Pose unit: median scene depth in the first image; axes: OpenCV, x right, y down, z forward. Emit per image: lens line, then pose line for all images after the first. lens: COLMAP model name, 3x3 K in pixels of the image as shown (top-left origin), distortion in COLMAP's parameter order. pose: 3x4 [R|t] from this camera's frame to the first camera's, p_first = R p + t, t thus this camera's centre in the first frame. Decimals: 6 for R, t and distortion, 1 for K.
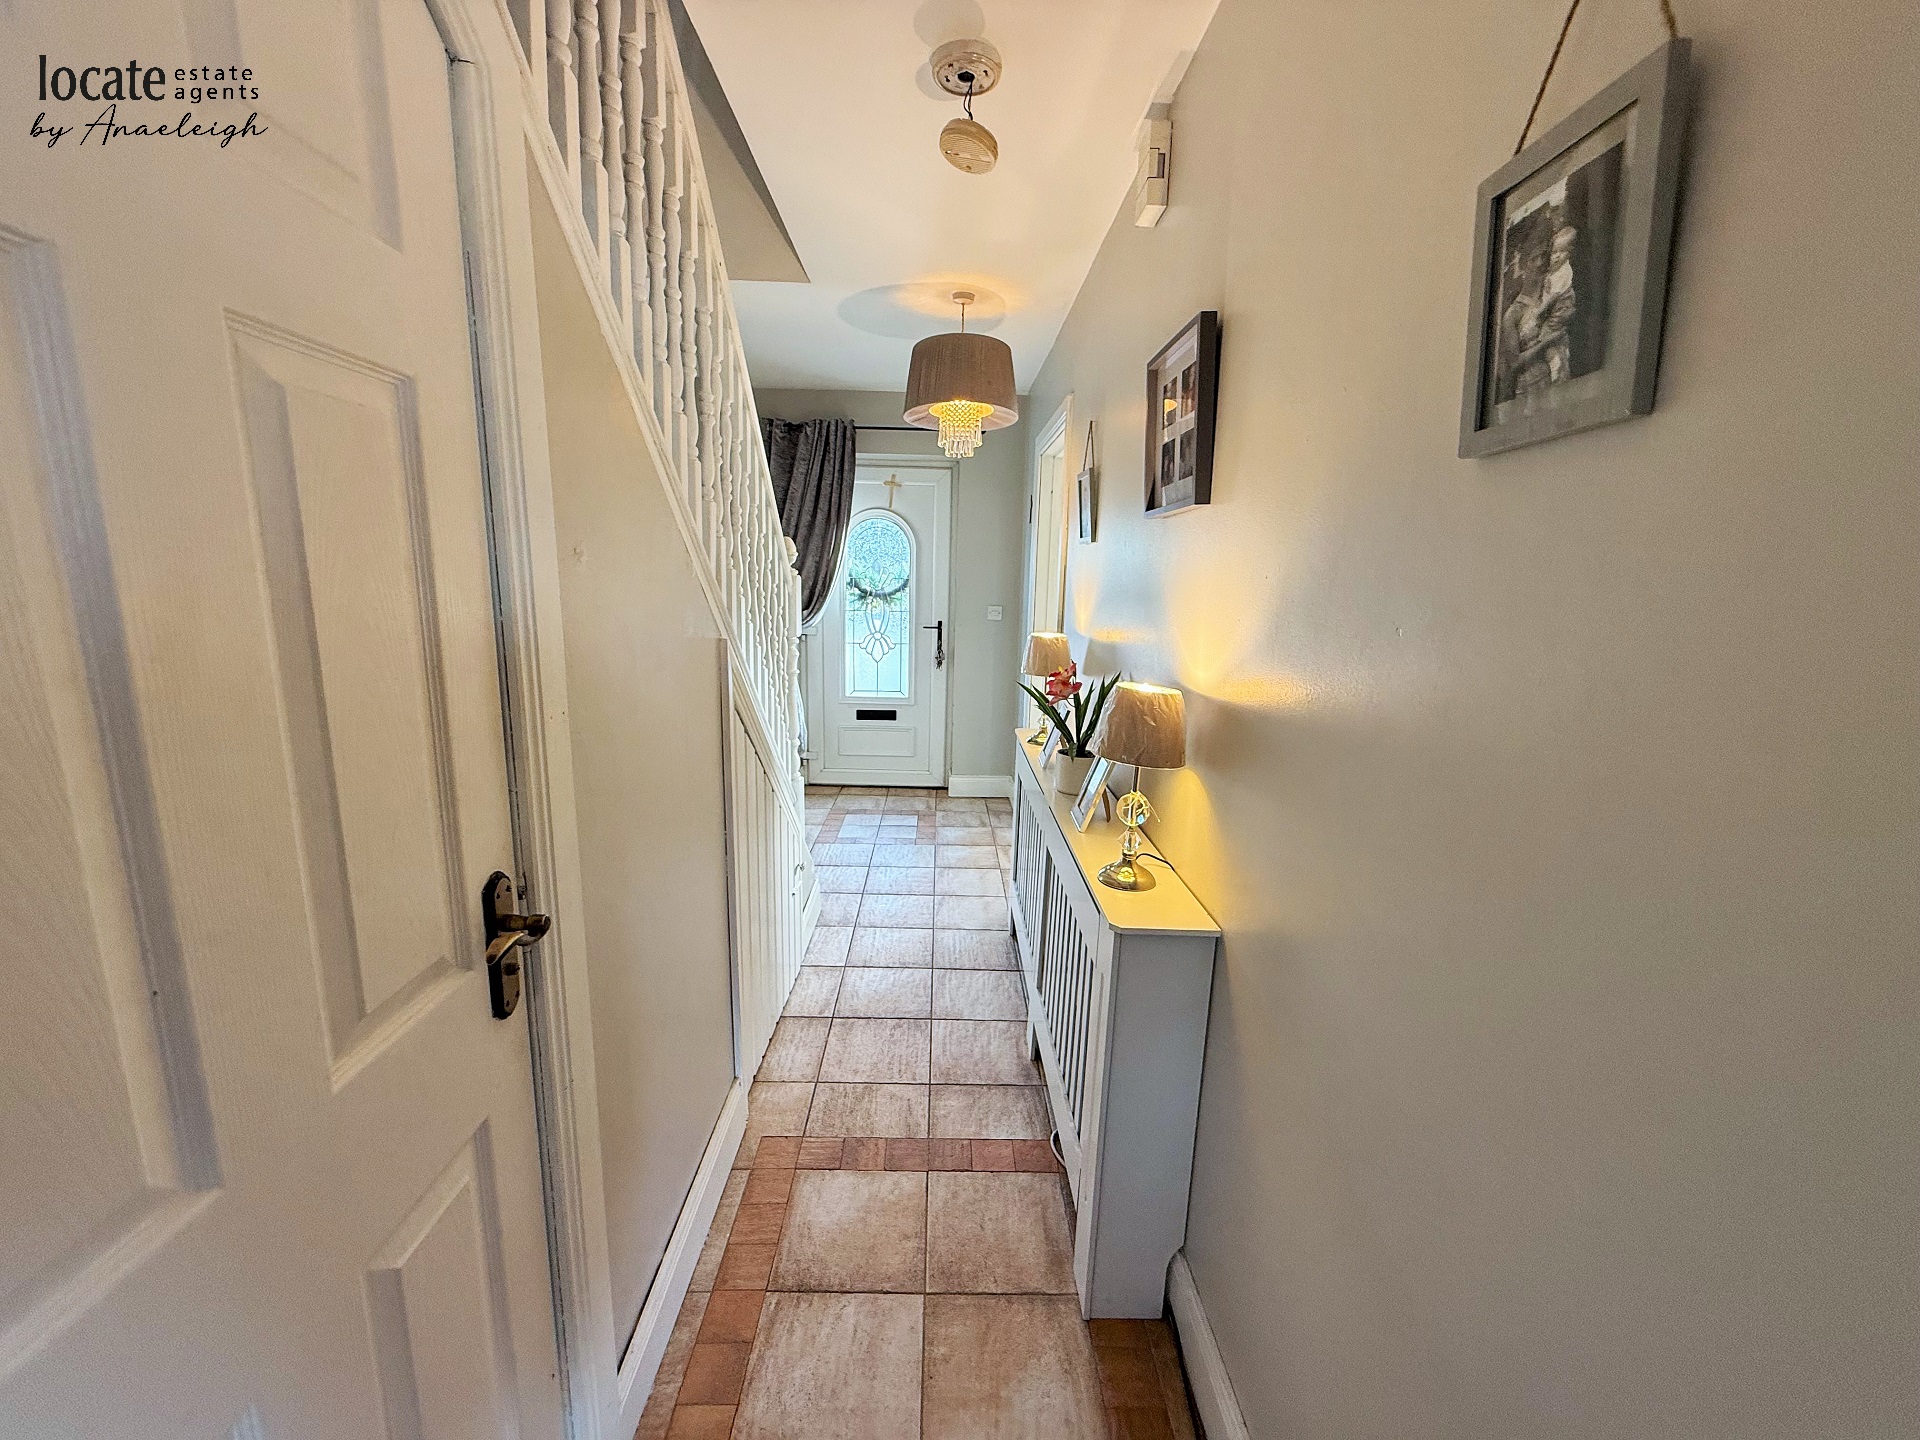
lens RADIAL K [[760.7, 0, 958.8], [0, 760.7, 719.8], [0, 0, 1]] dist [-0.001676, 0.000748]
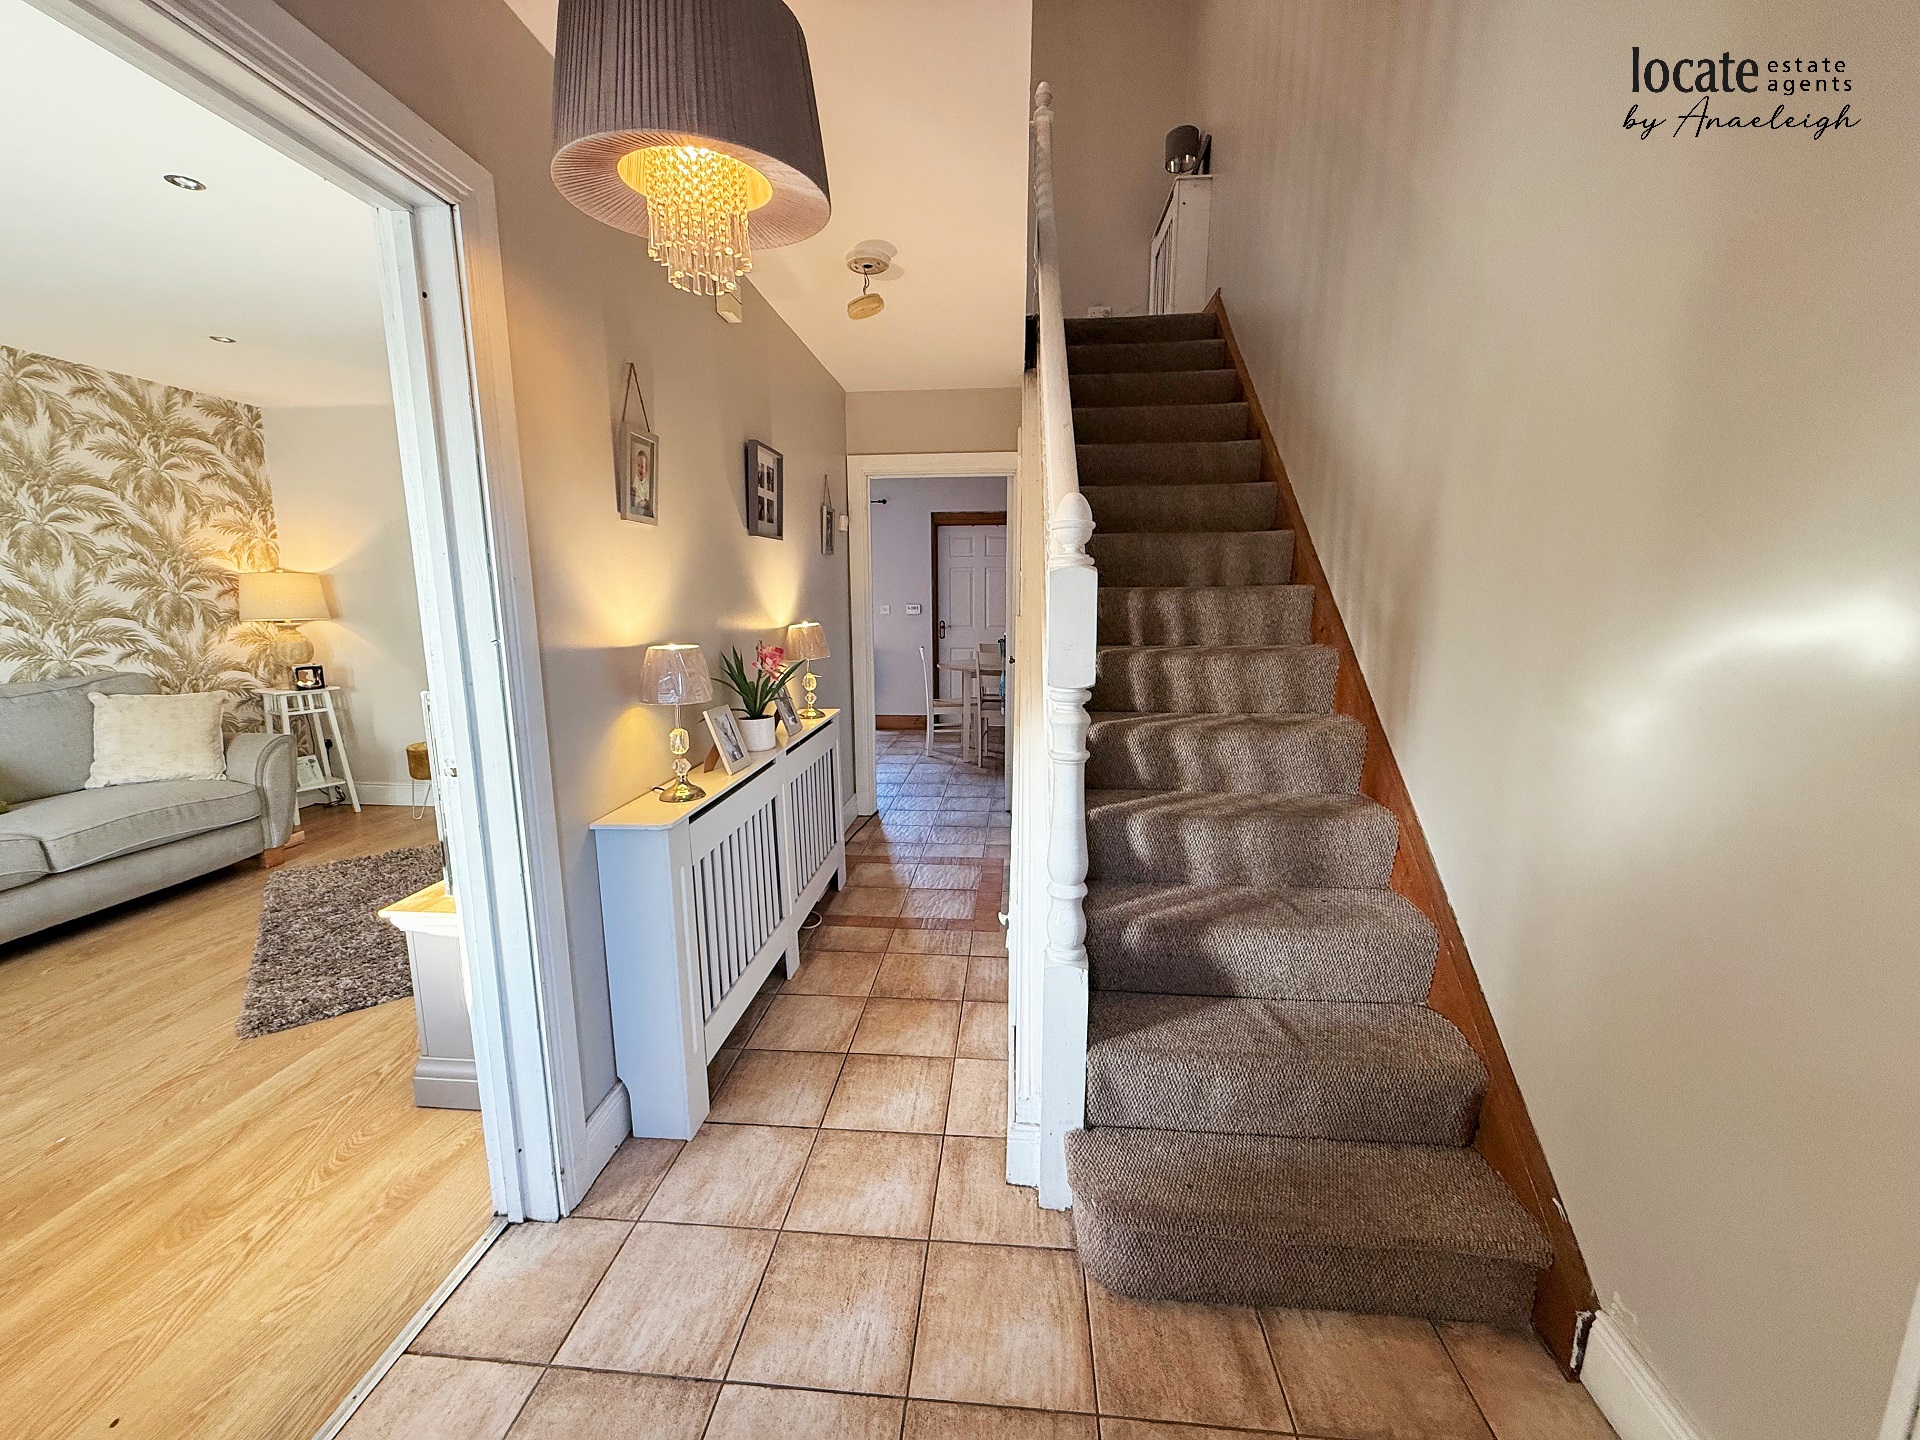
lens RADIAL K [[760.7, 0, 950.9], [0, 760.7, 726.8], [0, 0, 1]] dist [-0.001676, 0.000748]
pose [[-0.992981, -0.047942, 0.108126, -0.253662], [-0.005627, 0.932284, 0.361684, -0.341476], [-0.118144, 0.358536, -0.926010, 1.901024]]
